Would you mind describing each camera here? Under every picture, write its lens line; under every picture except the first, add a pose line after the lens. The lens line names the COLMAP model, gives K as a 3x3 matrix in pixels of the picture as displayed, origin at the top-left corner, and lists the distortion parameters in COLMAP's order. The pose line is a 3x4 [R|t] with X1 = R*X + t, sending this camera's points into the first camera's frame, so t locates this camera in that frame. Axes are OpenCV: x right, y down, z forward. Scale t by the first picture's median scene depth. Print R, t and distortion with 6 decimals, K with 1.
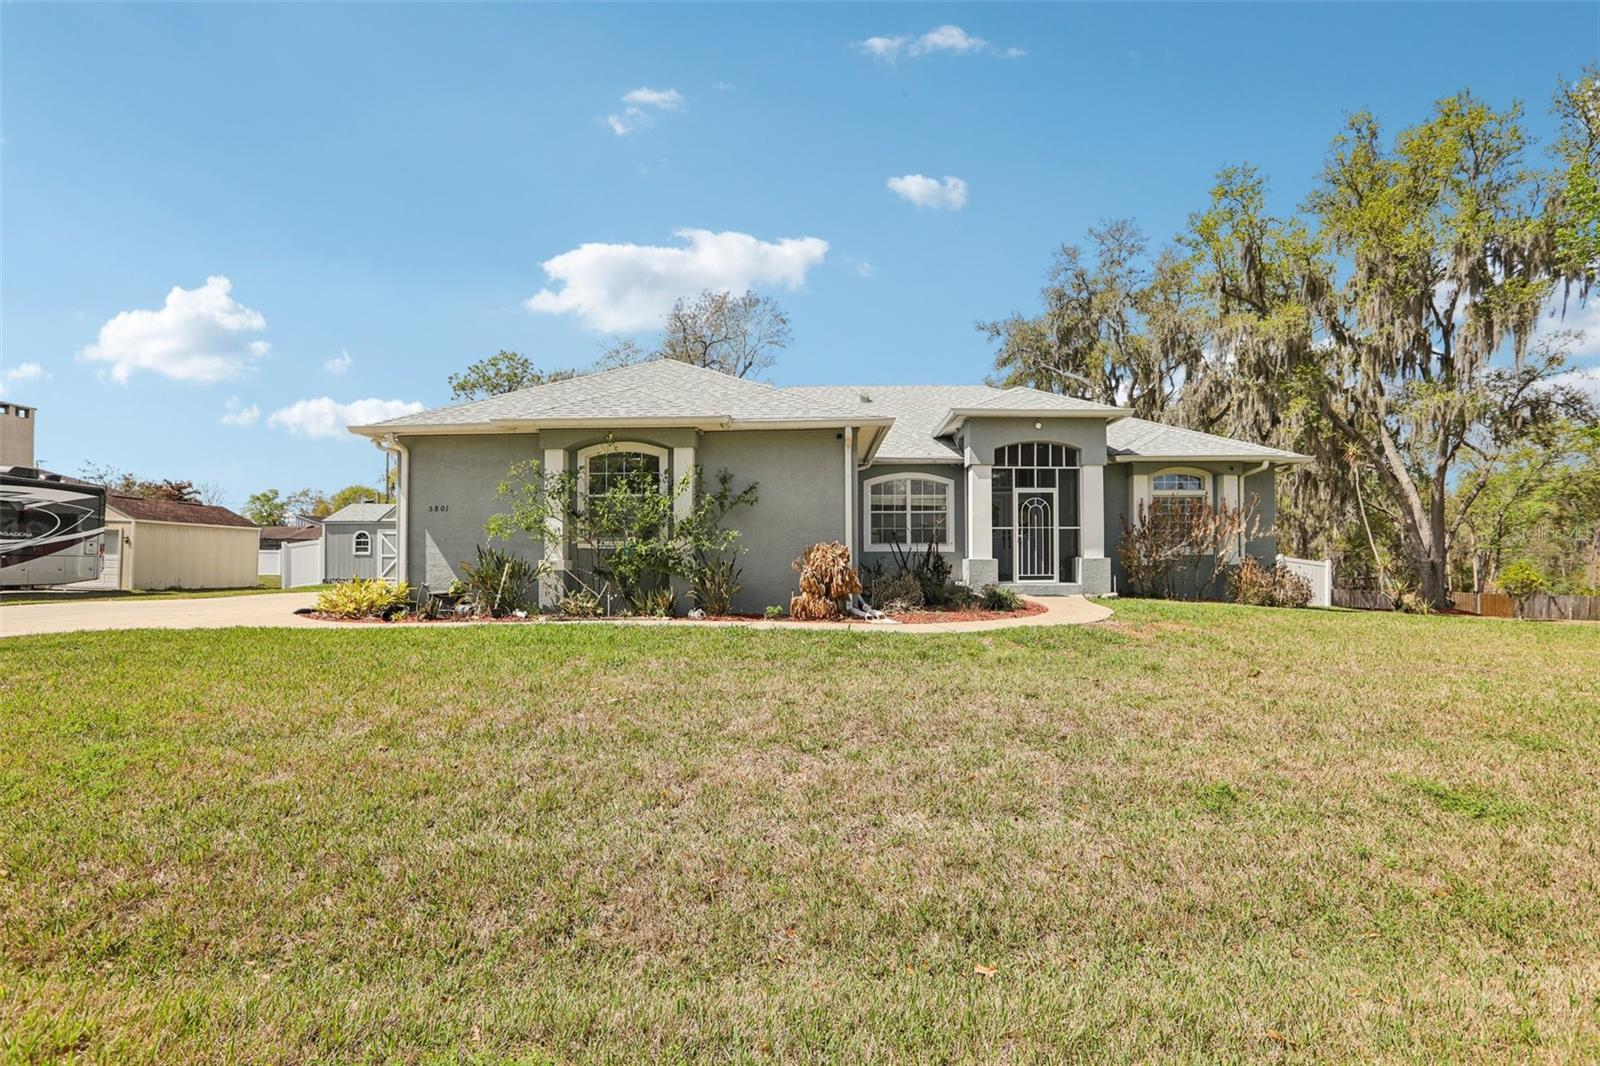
lens RADIAL K [[741.9, 0, 799.4], [0, 741.9, 539.5], [0, 0, 1]] dist [-0.052803, 0.018767]
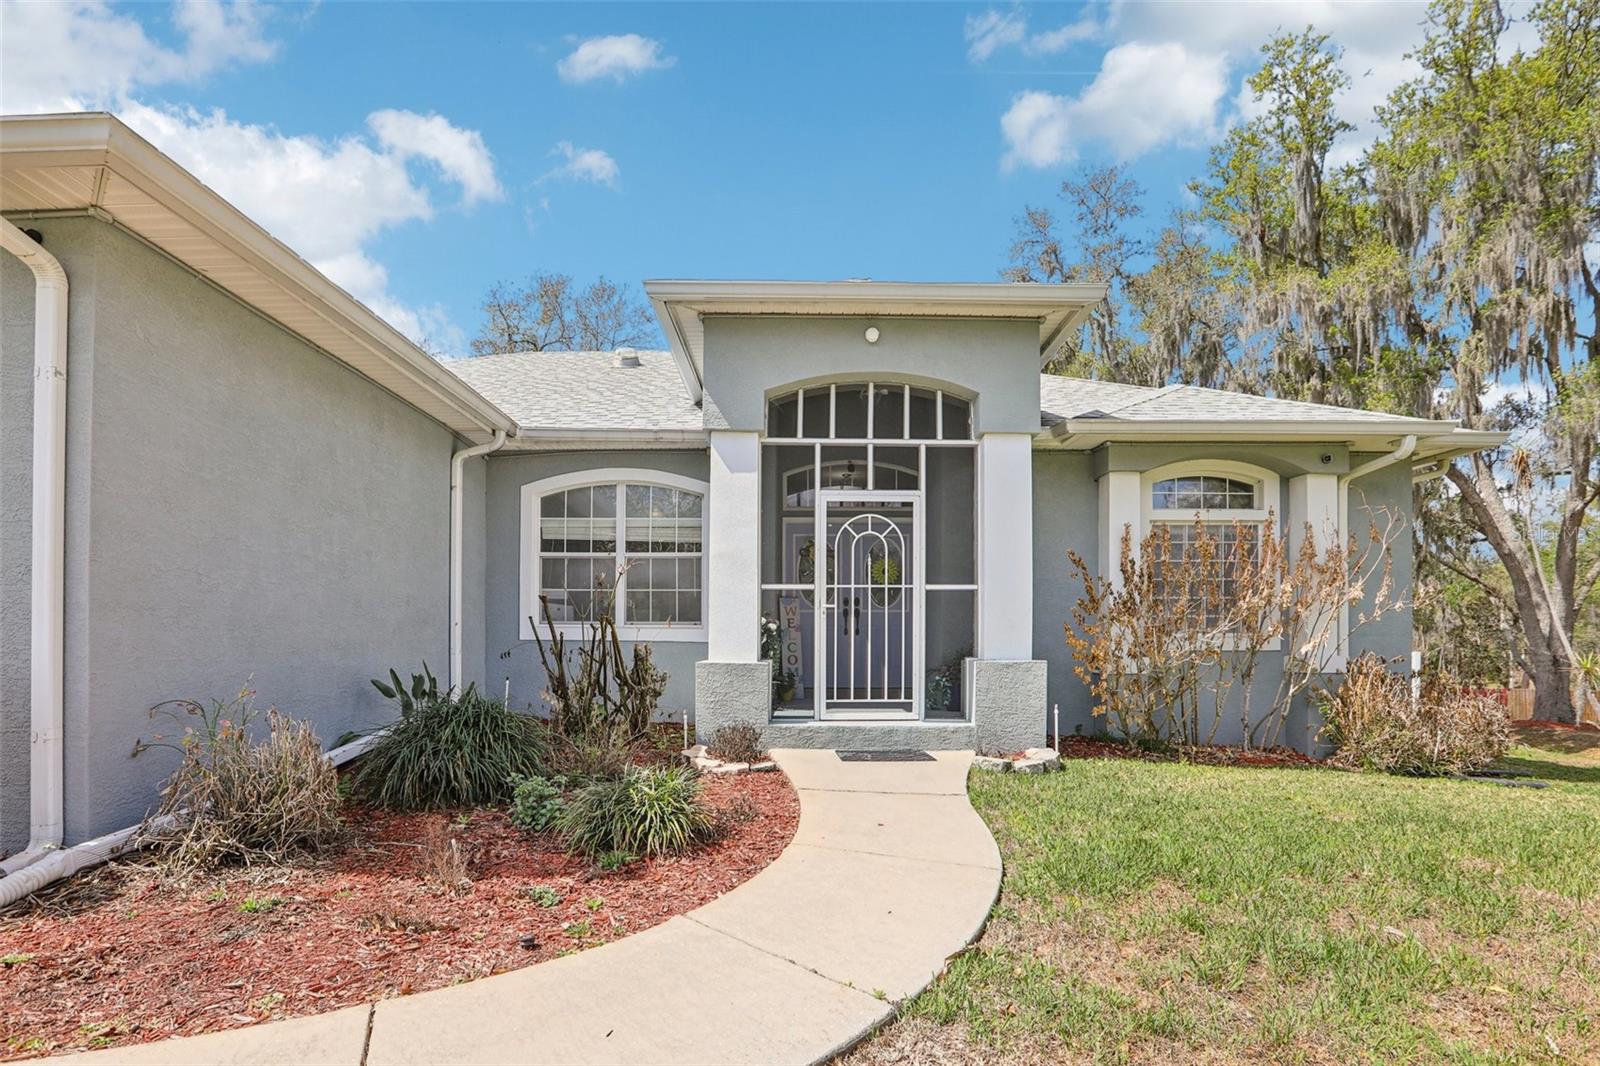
lens RADIAL K [[782.5, 0, 798.1], [0, 782.5, 630.1], [0, 0, 1]] dist [-0.031797, -0.000178]
pose [[0.999687, 0.003616, 0.024771, 0.261282], [-0.003899, 0.999928, 0.011379, 0.003713], [-0.024728, -0.011472, 0.999628, 0.543672]]
